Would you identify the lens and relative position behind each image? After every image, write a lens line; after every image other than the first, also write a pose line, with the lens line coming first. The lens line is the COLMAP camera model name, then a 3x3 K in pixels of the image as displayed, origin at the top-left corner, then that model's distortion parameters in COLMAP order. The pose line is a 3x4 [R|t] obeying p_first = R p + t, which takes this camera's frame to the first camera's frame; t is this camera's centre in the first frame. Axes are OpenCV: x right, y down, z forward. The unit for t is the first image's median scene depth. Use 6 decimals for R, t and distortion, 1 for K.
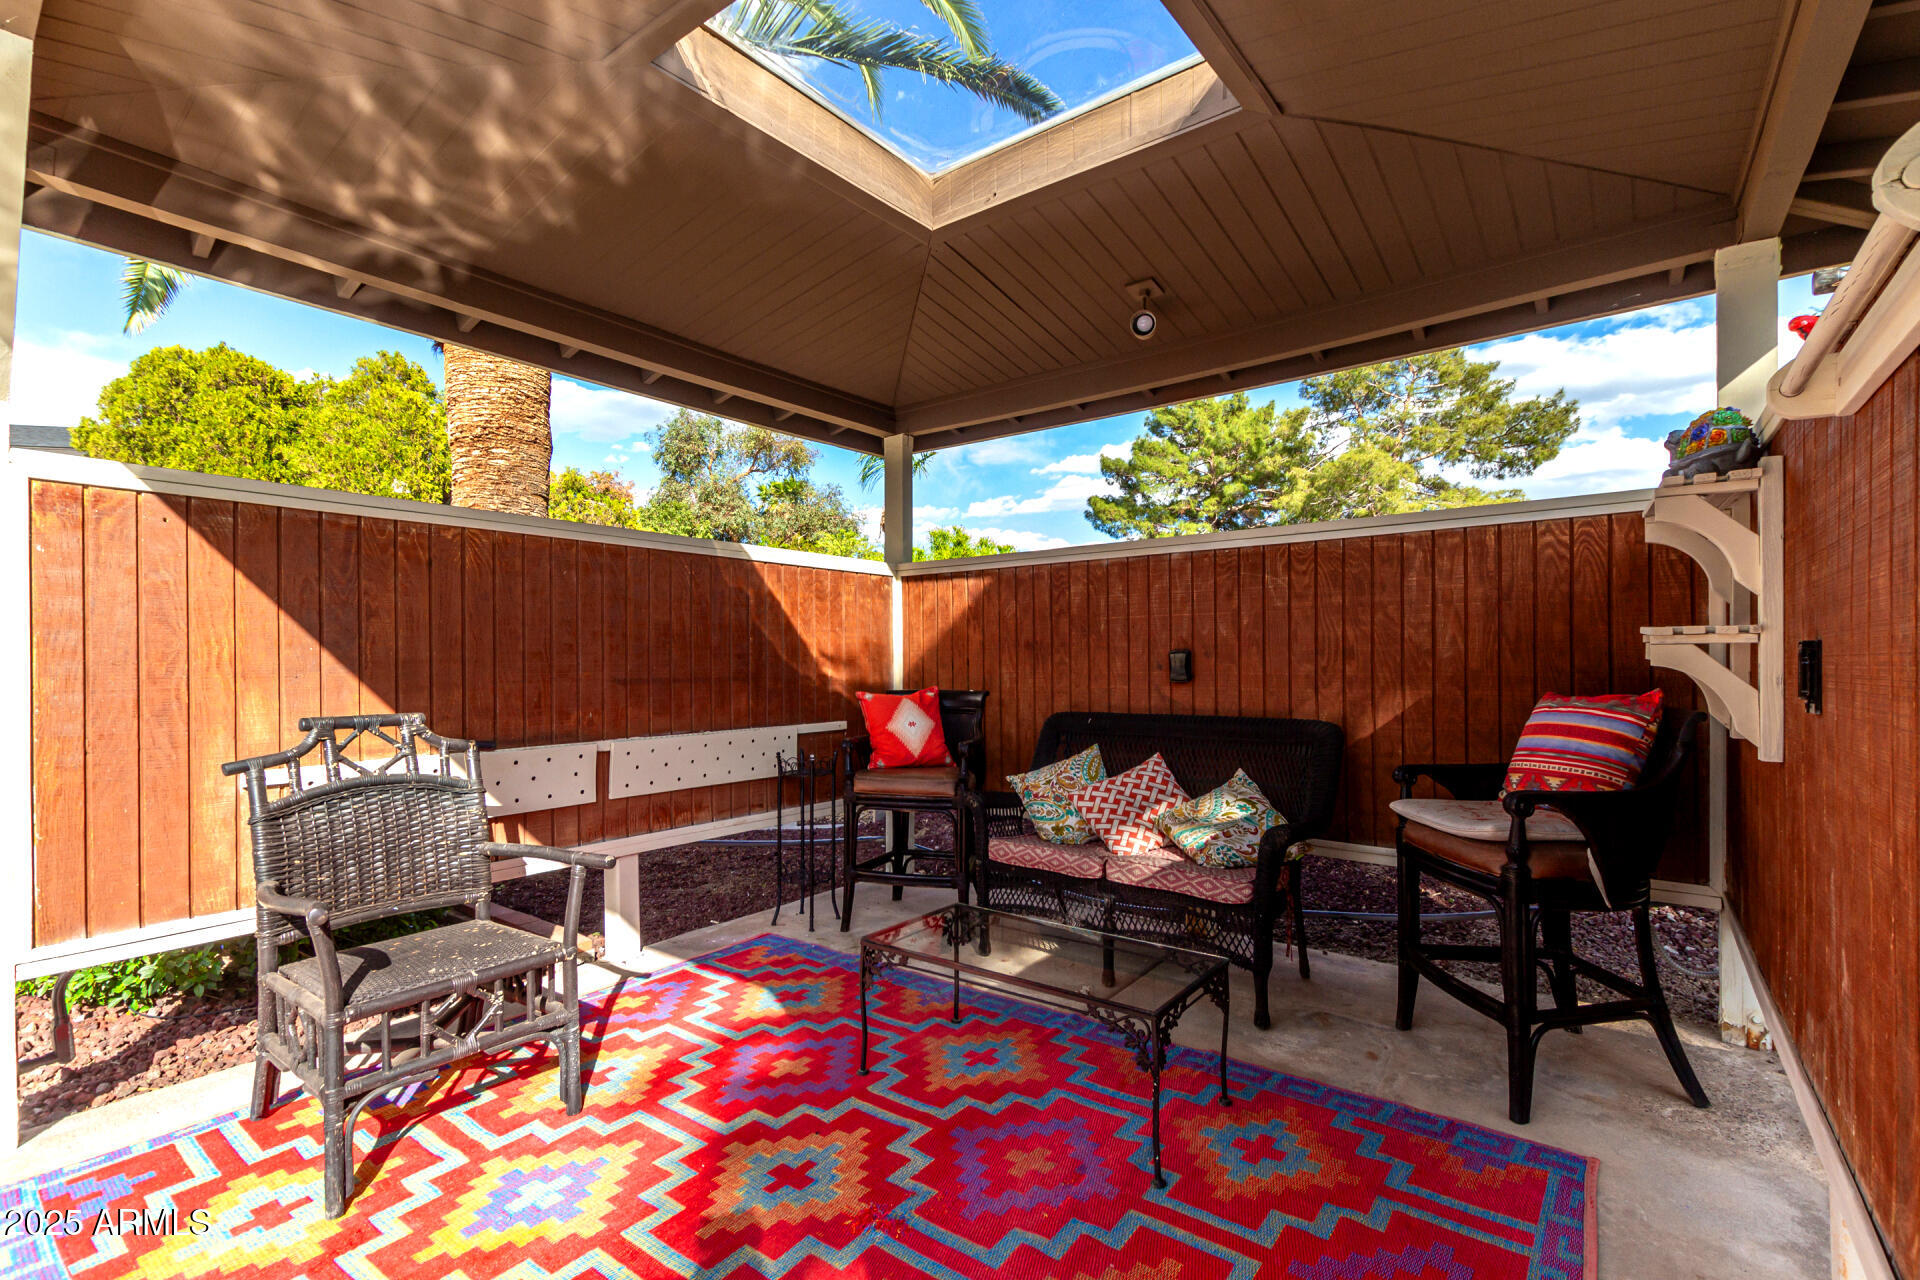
lens RADIAL K [[881.0, 0, 955.8], [0, 881.0, 671.5], [0, 0, 1]] dist [0.002924, 0.000041]
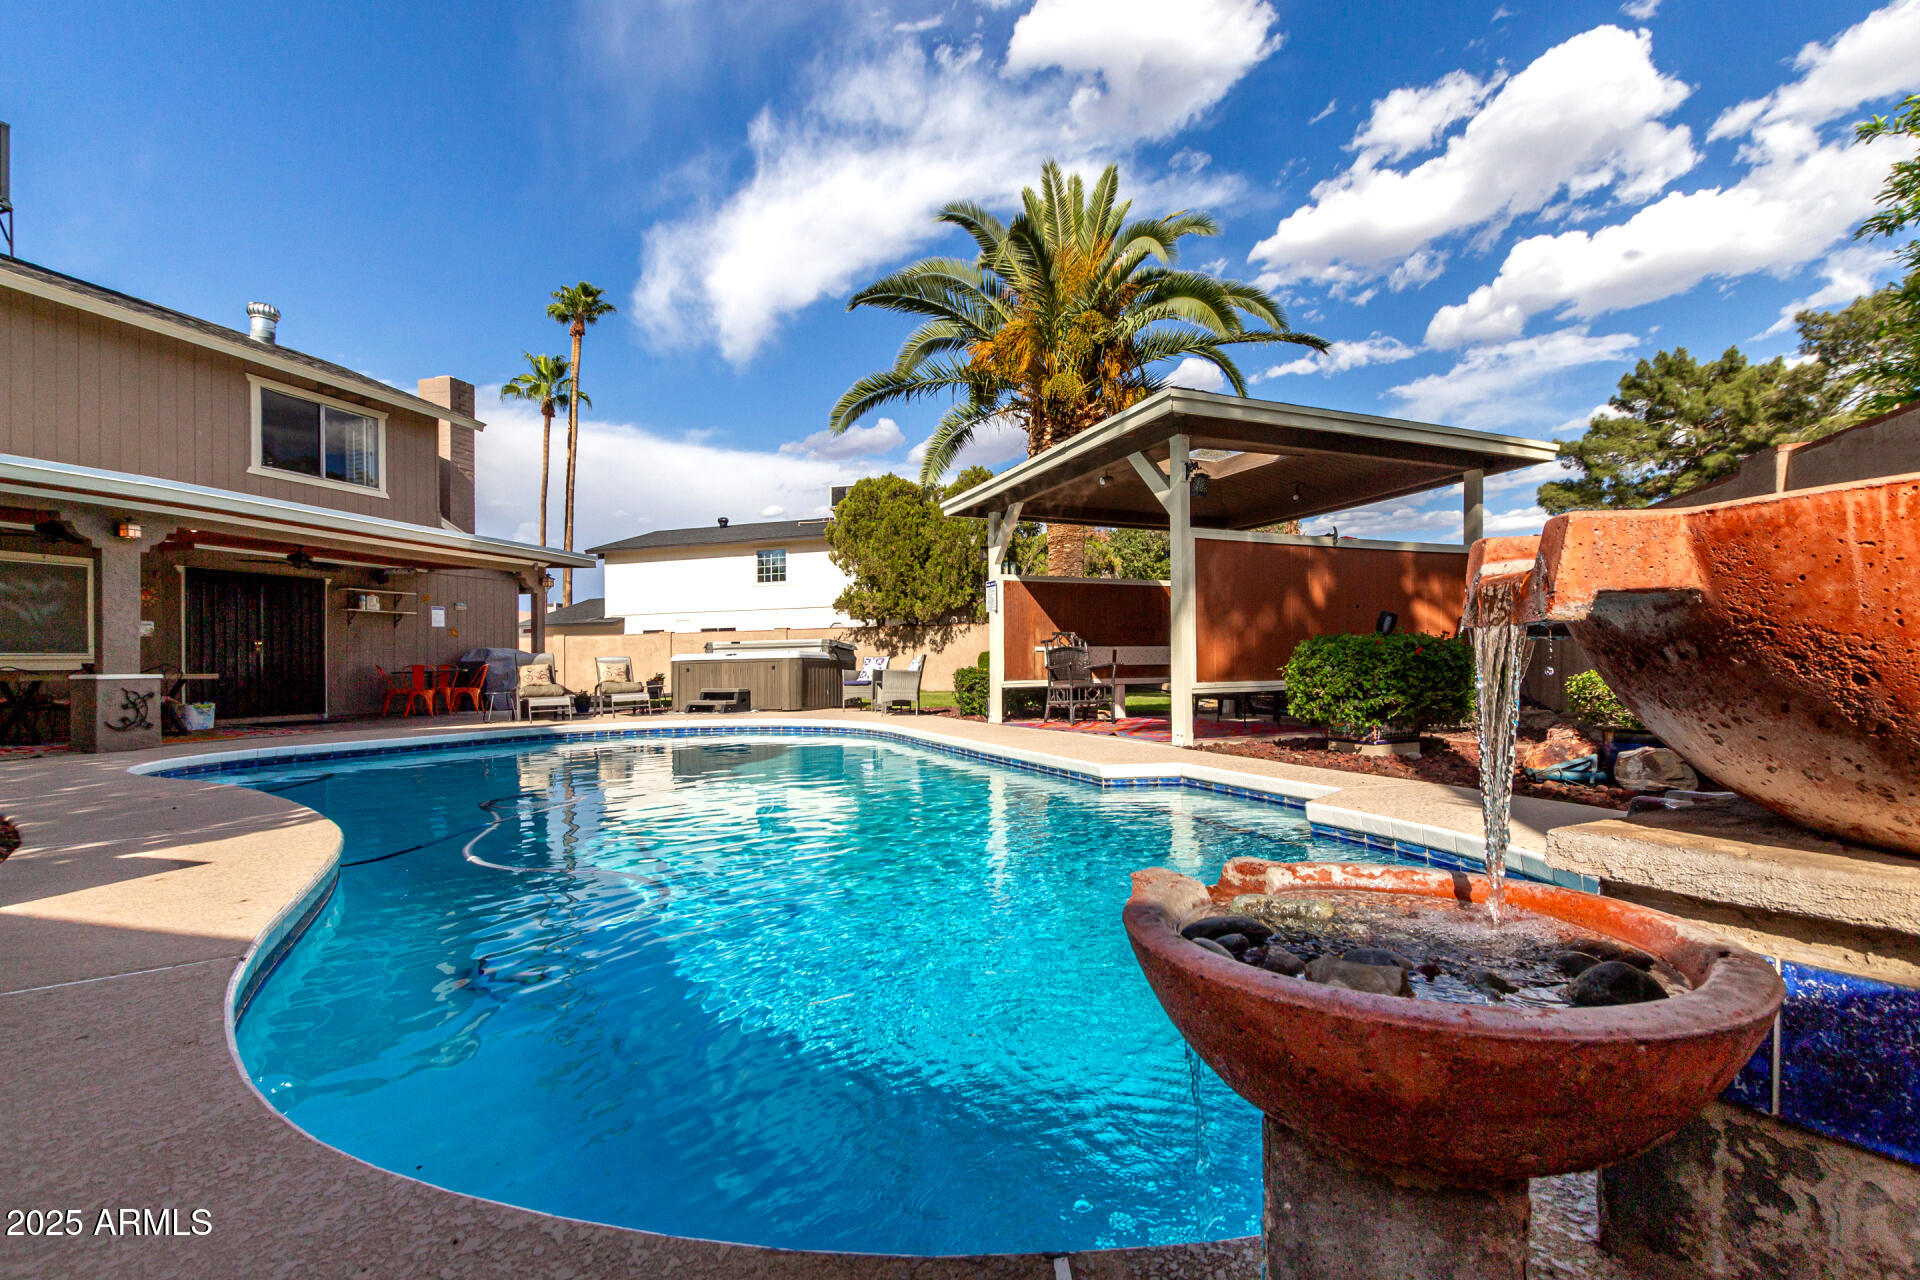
lens RADIAL K [[881.0, 0, 955.8], [0, 881.0, 671.5], [0, 0, 1]] dist [0.002924, 0.000041]
pose [[0.874317, -0.006973, -0.485306, 0.637617], [0.004482, 0.999970, -0.006293, 0.185940], [0.485335, 0.003327, 0.874322, -2.048497]]
